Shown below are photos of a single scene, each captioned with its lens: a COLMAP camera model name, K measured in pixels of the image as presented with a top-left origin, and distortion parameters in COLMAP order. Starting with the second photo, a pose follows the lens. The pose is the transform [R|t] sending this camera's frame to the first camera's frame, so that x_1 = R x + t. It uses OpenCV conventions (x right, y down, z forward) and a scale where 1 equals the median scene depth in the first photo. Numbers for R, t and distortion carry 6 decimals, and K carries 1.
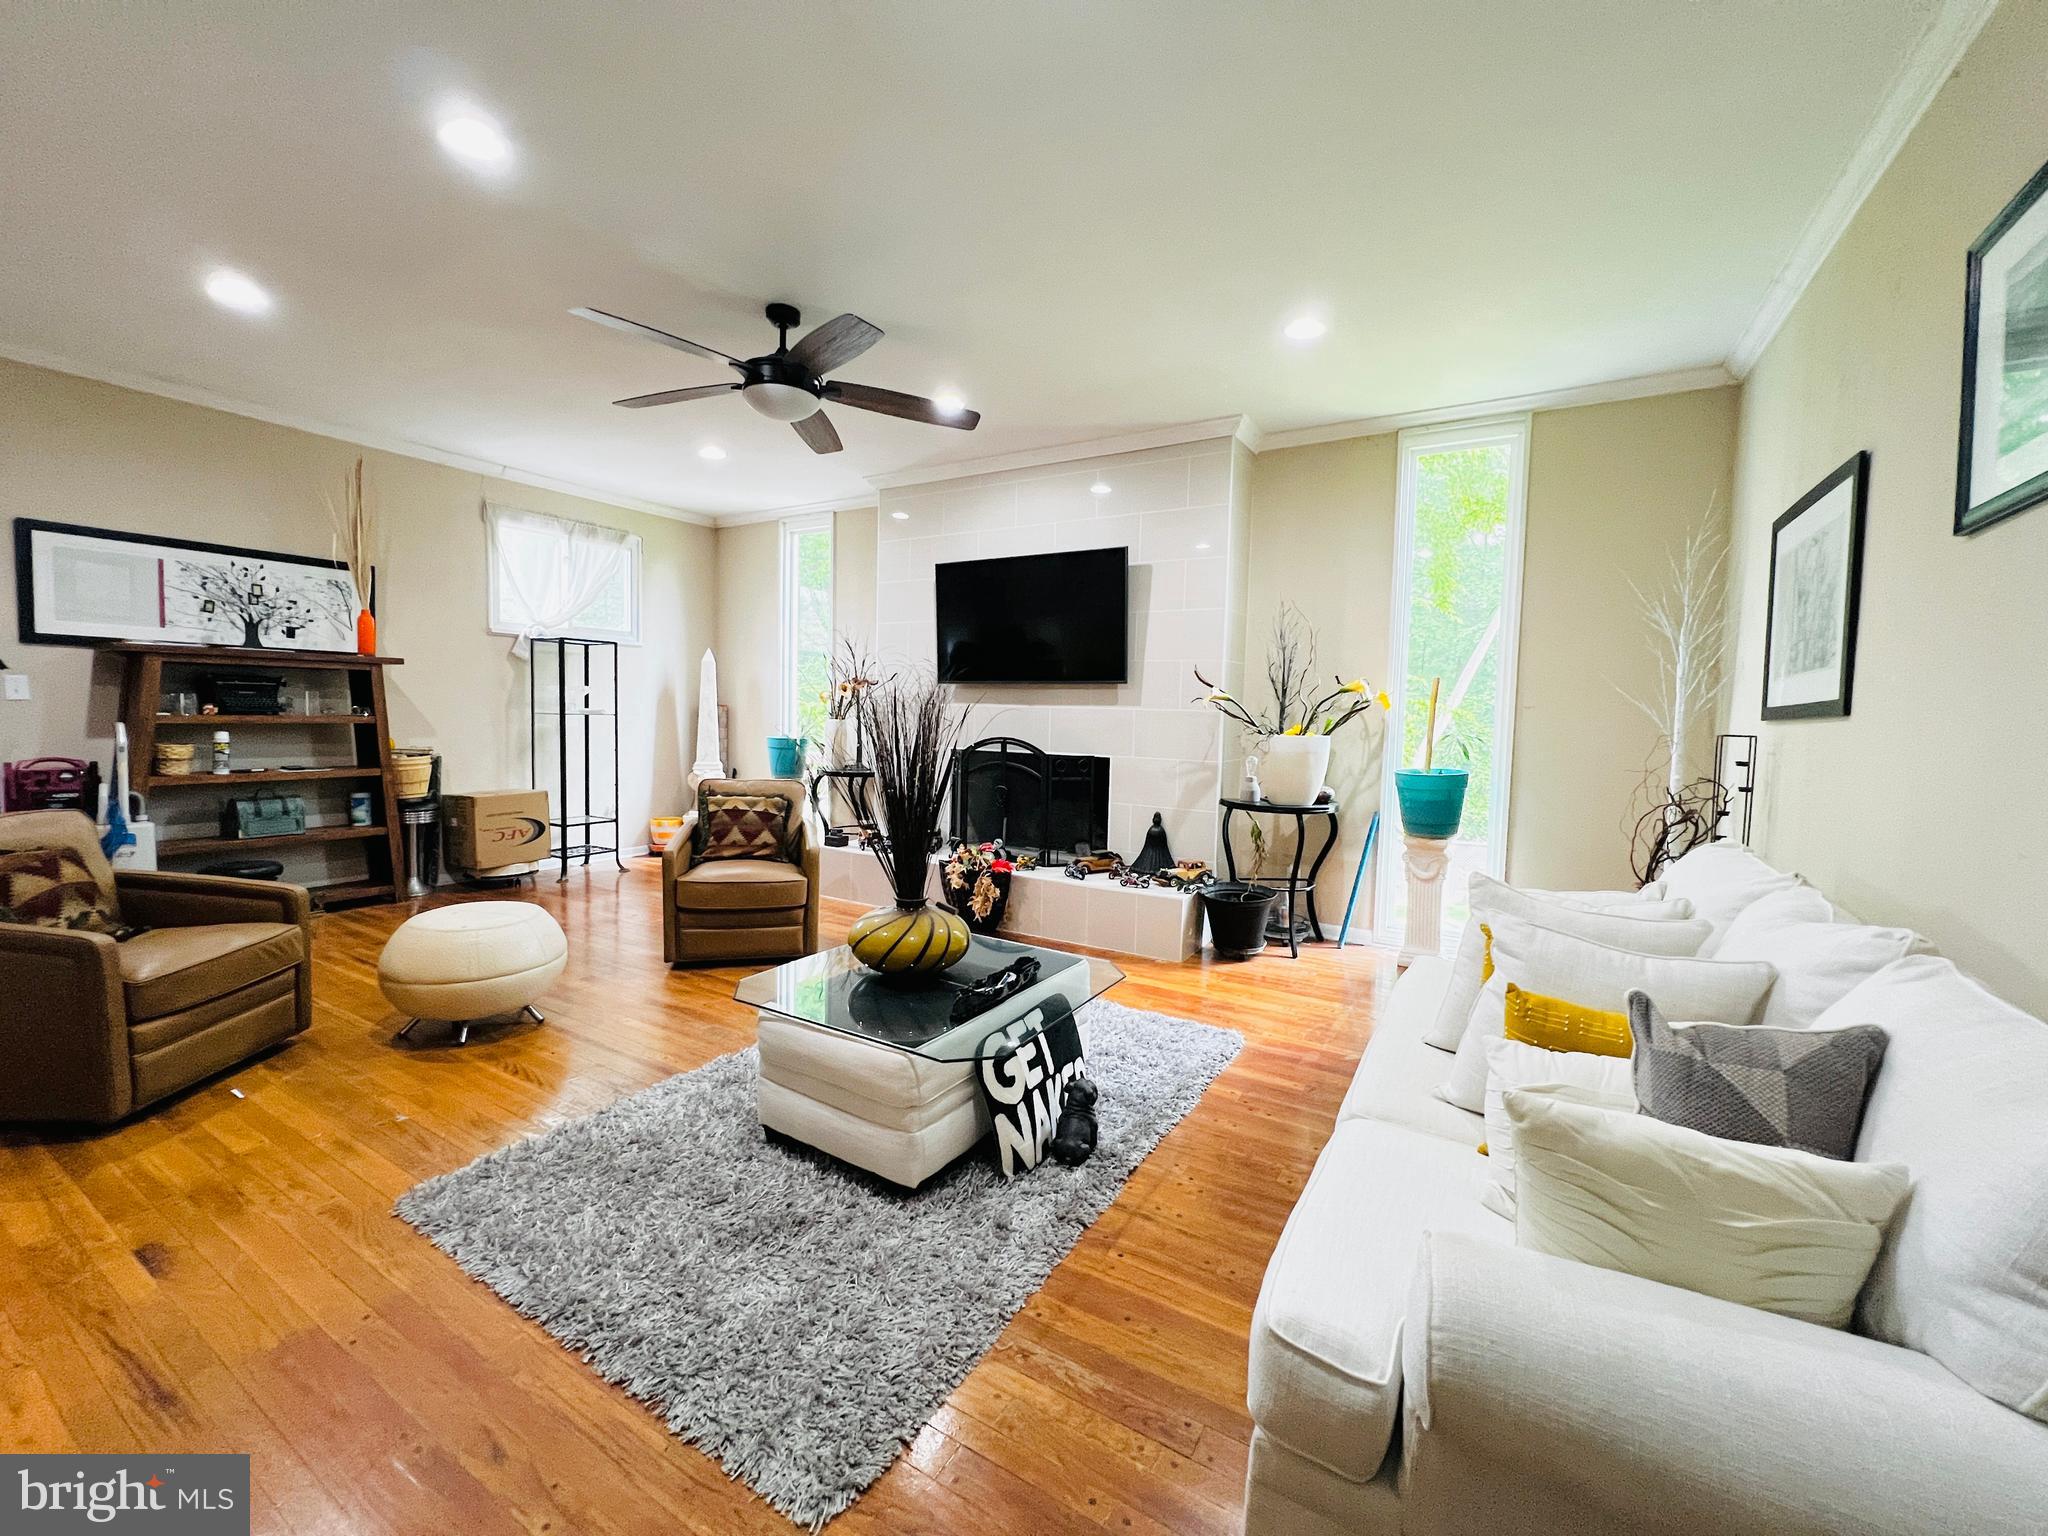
lens RADIAL K [[822.9, 0, 1021.9], [0, 822.9, 761.3], [0, 0, 1]] dist [-0.002465, 0.000030]
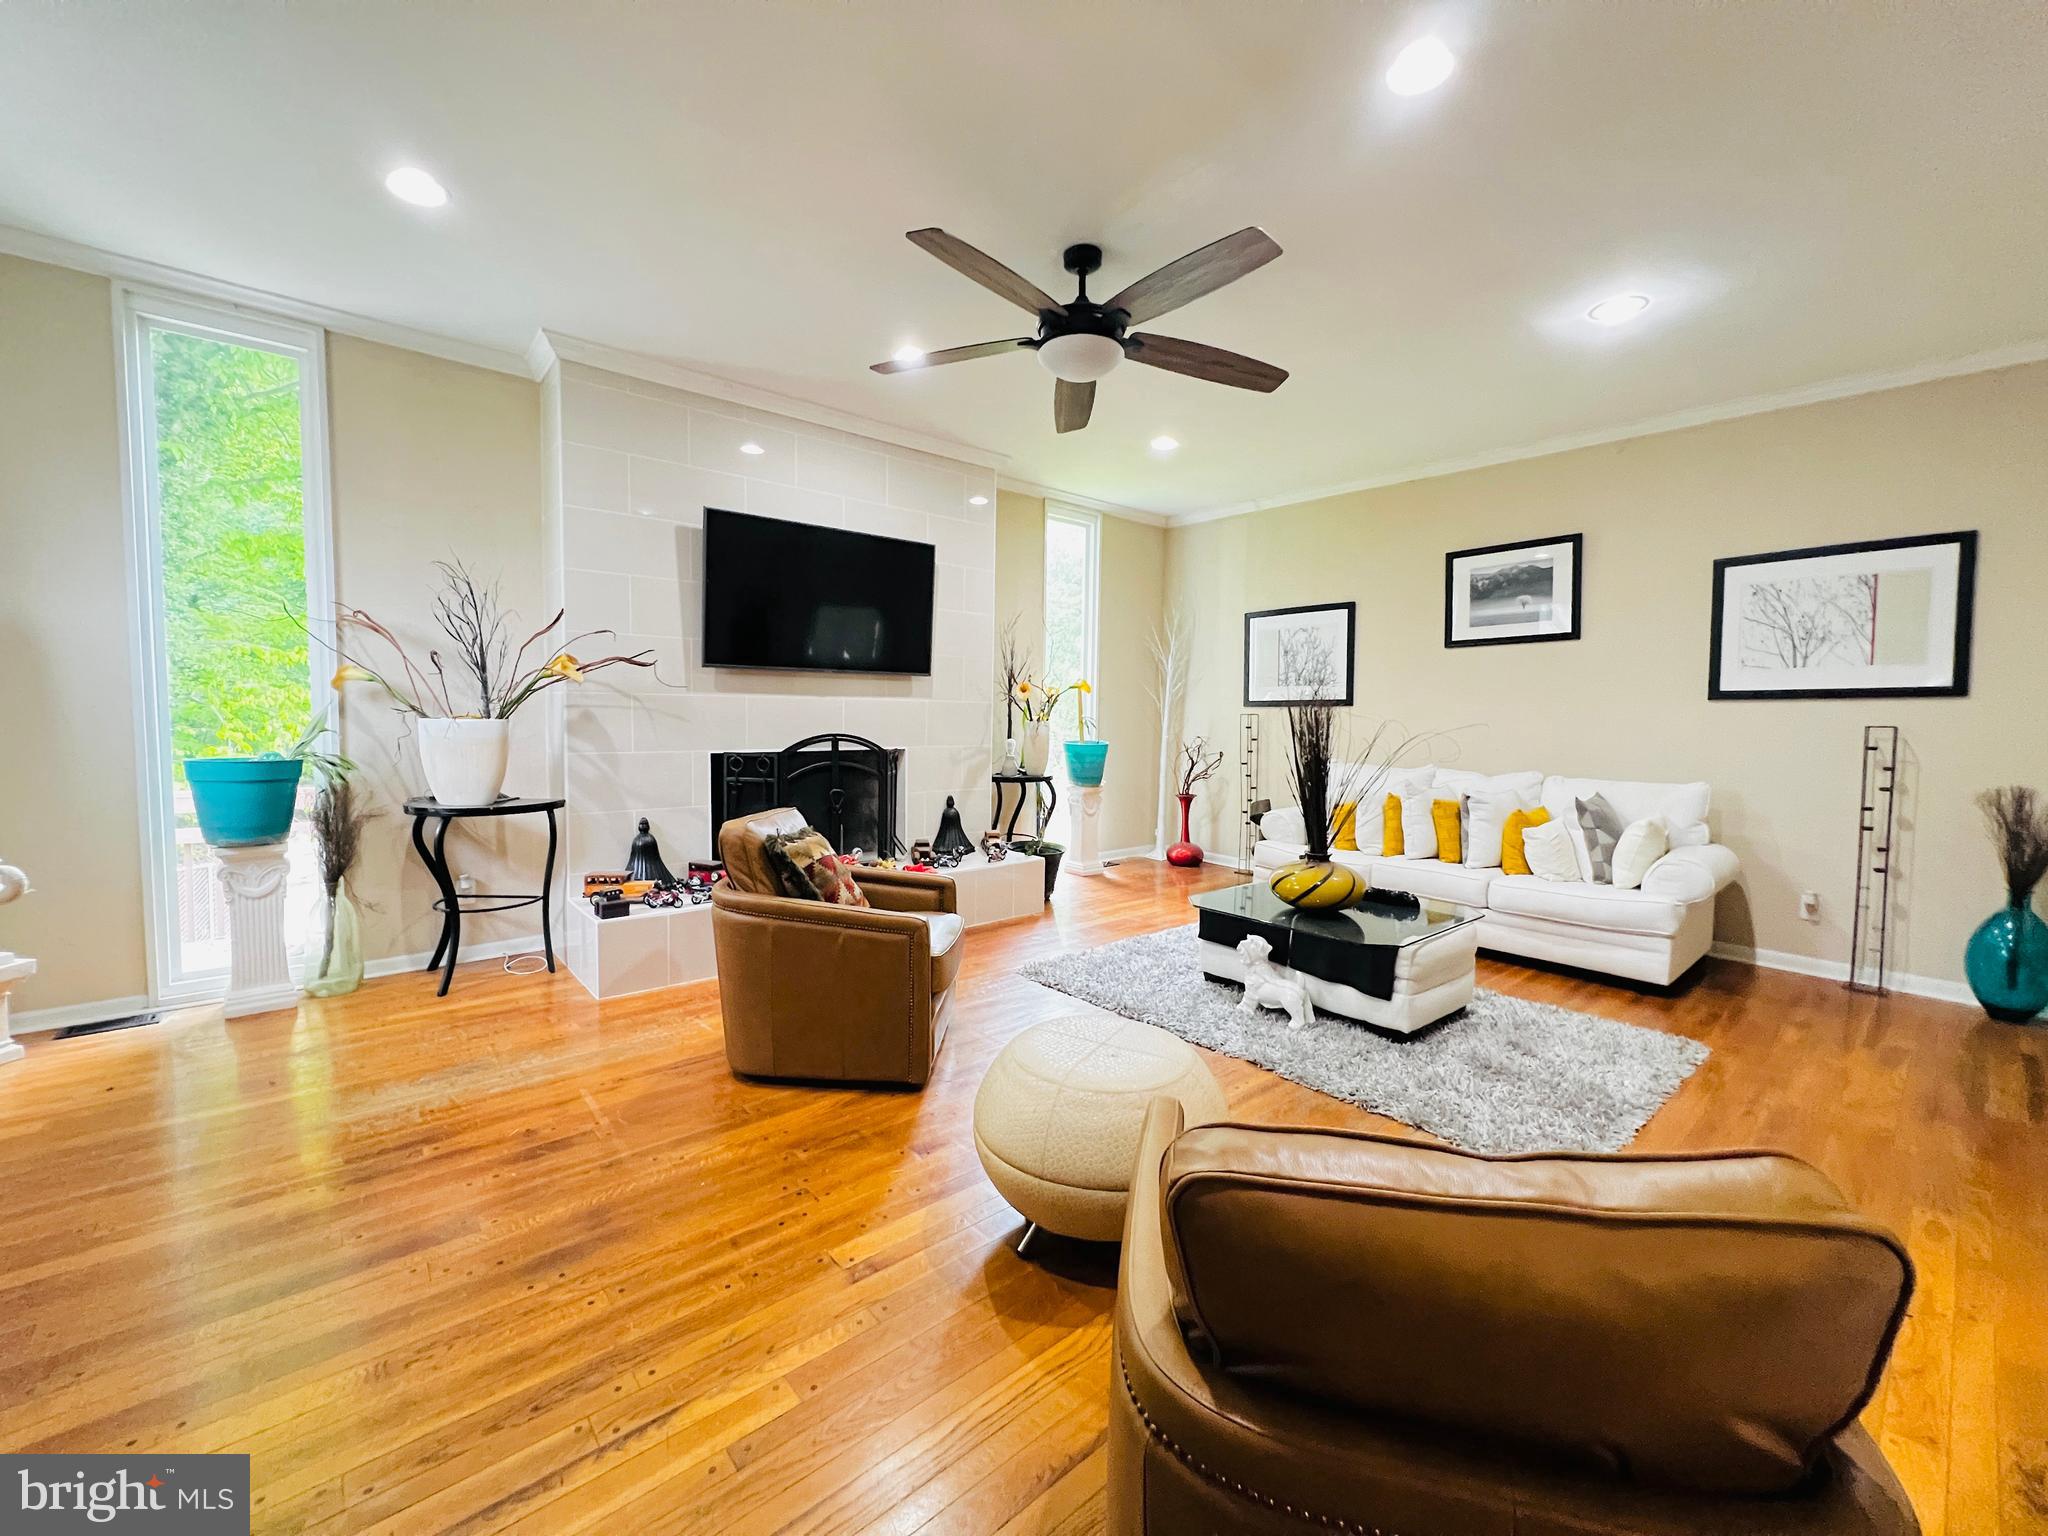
lens RADIAL K [[822.9, 0, 1020.9], [0, 822.9, 759.6], [0, 0, 1]] dist [-0.002465, 0.000030]
pose [[0.317429, -0.076702, 0.945175, -0.868697], [0.051140, 0.996658, 0.063705, -0.052593], [-0.946902, 0.028114, 0.320291, 0.586018]]
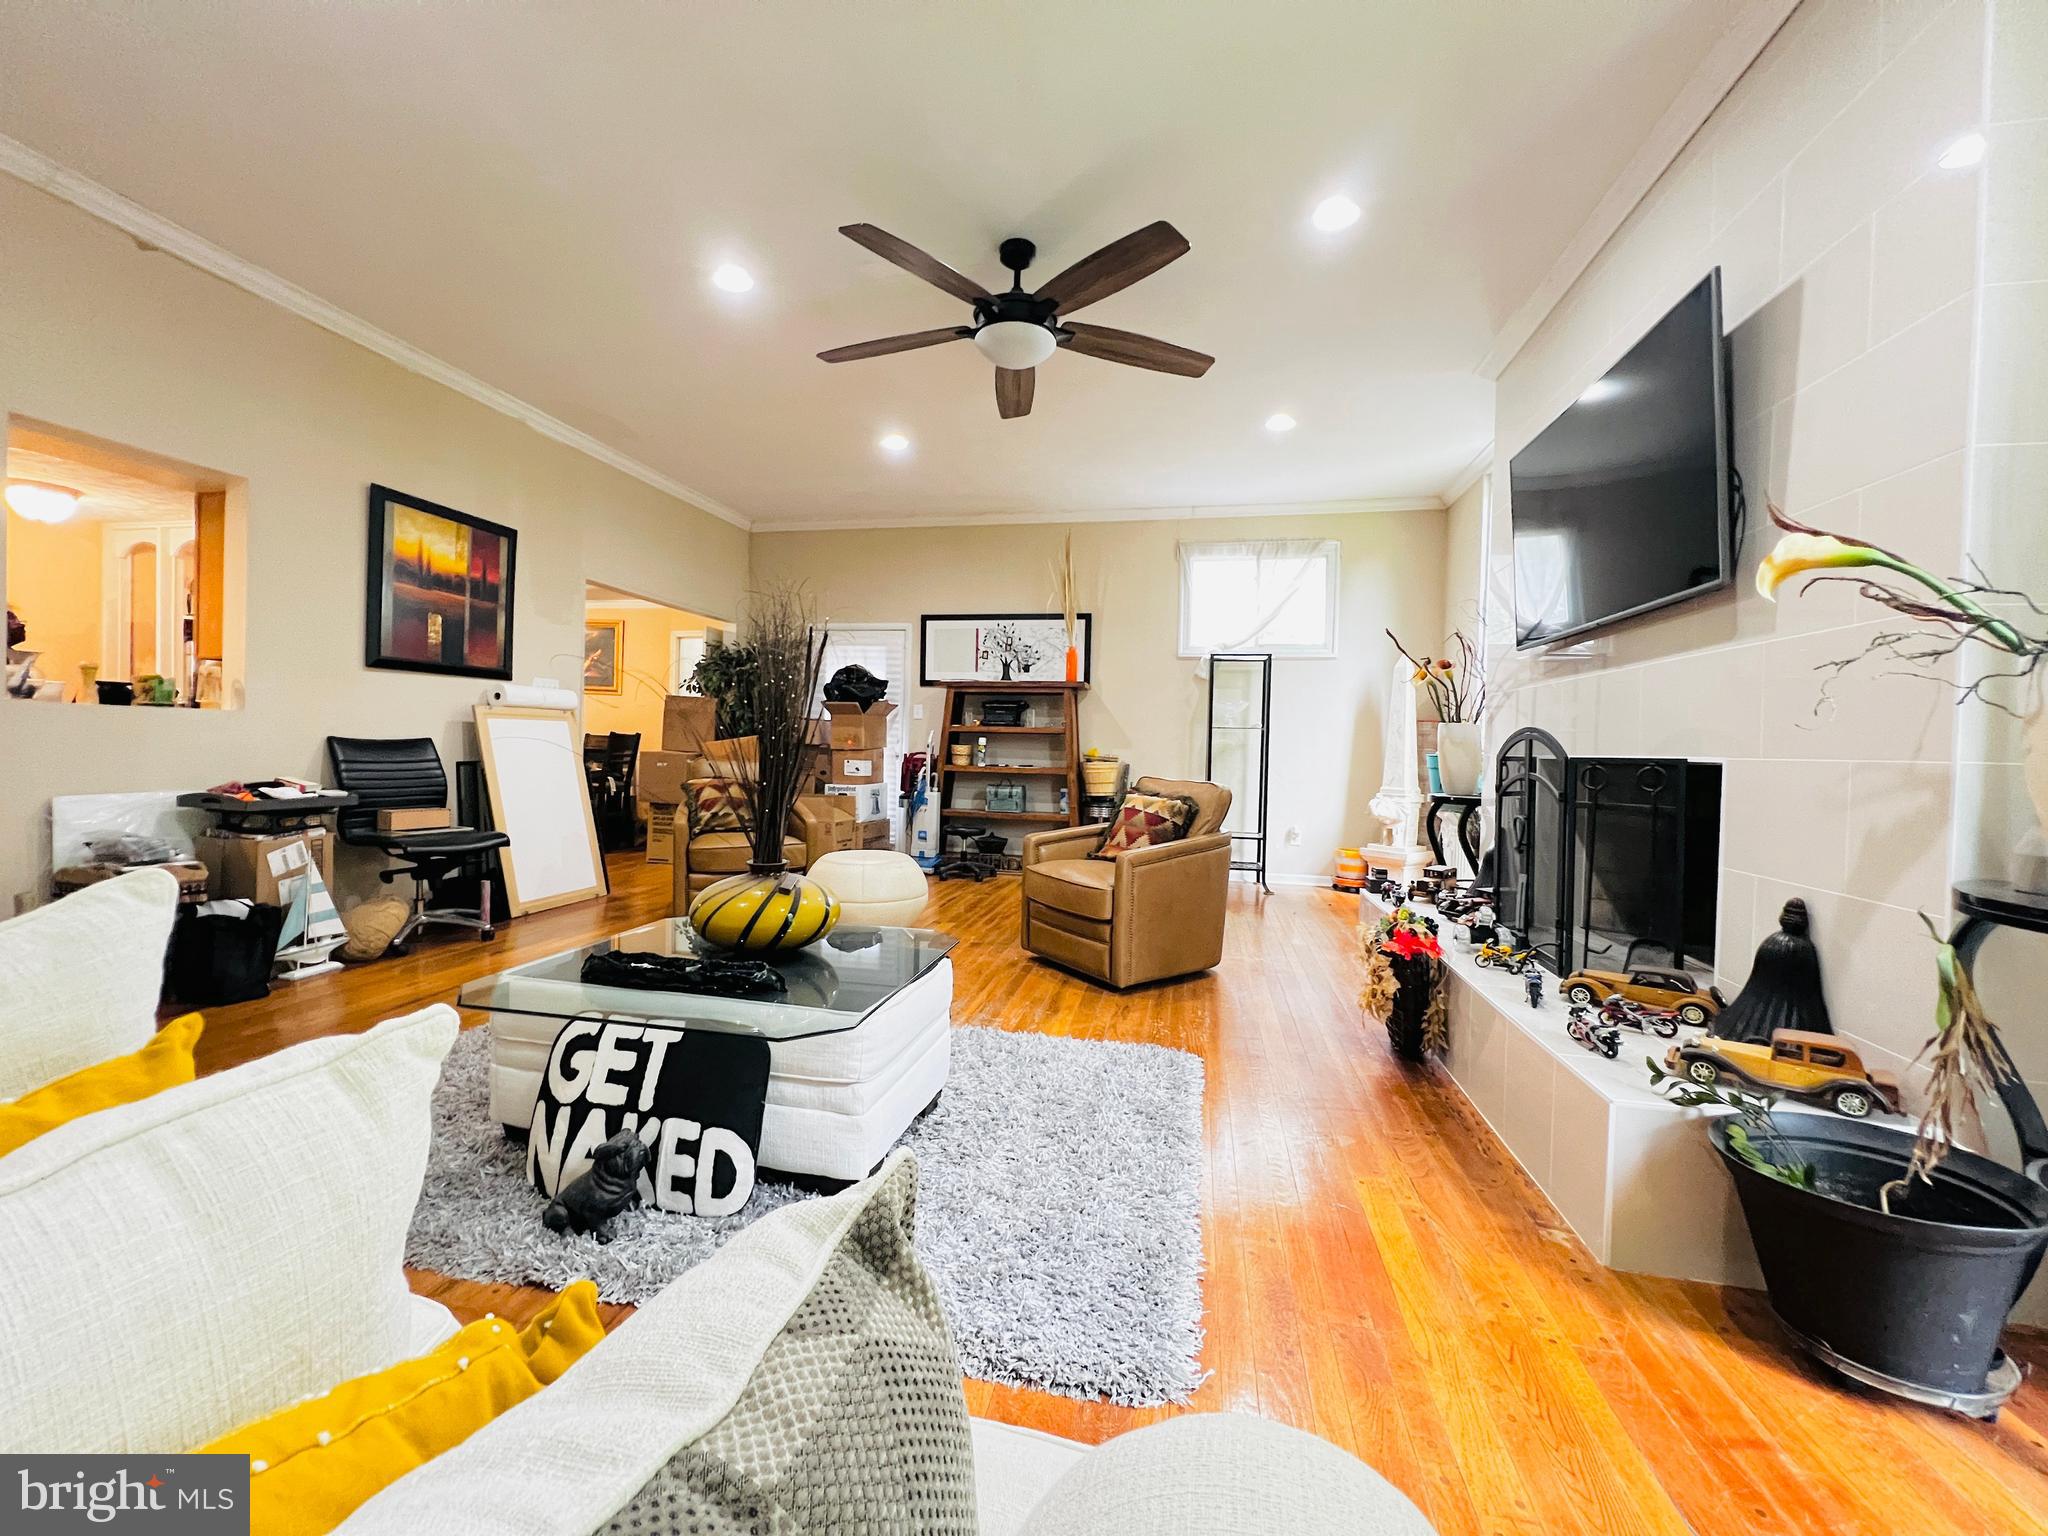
lens RADIAL K [[822.9, 0, 1015.3], [0, 822.9, 756.0], [0, 0, 1]] dist [-0.002465, 0.000030]
pose [[0.318780, -0.004787, -0.947817, 0.430992], [-0.074582, 0.996760, -0.030118, 0.035463], [0.944890, 0.080291, 0.317390, 0.551704]]
